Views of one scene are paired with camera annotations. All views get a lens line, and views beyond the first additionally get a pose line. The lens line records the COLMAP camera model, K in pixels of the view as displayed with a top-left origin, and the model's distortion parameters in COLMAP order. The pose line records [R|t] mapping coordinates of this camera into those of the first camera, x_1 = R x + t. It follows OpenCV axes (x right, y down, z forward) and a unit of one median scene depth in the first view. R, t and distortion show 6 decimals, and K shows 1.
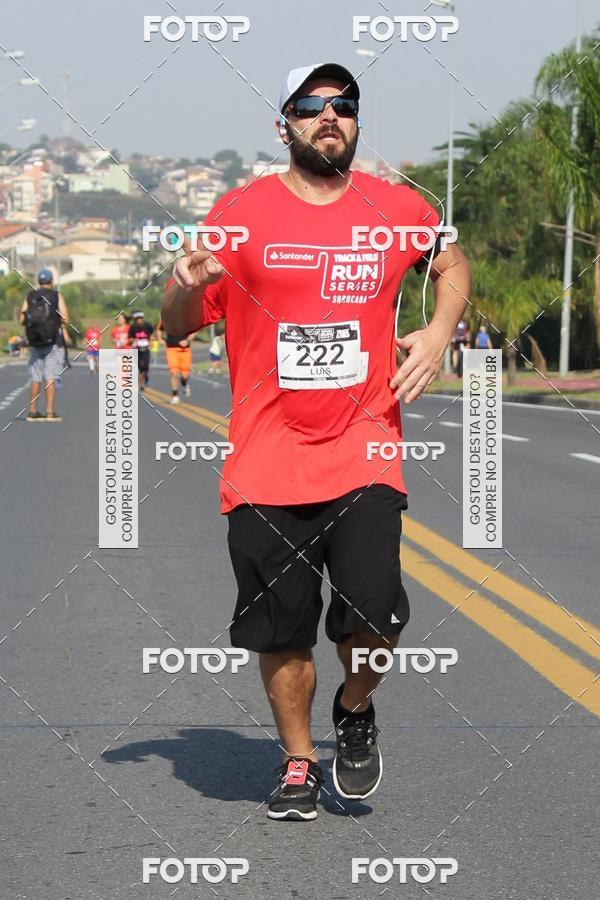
lens RADIAL K [[5798.7, 0, 298.3], [0, 5798.7, 317.1], [0, 0, 1]] dist [0.788917, 36.582170]
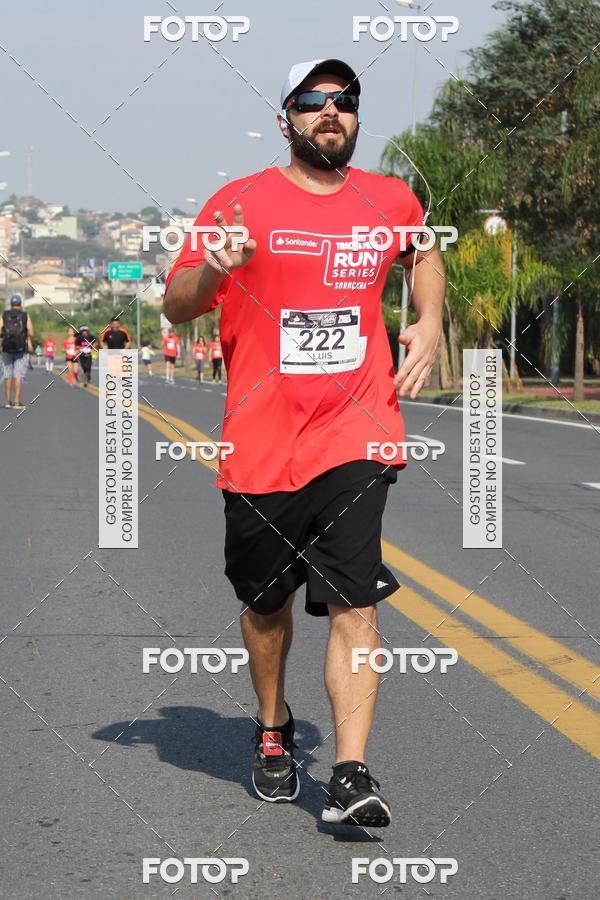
lens RADIAL K [[5516.4, 0, 300.6], [0, 5516.4, 450.2], [0, 0, 1]] dist [0.334456, -15.872008]
pose [[0.999982, 0.005915, 0.001182, 0.021104], [-0.005944, 0.999634, 0.026408, -0.006526], [-0.001025, -0.026414, 0.999651, -0.269857]]
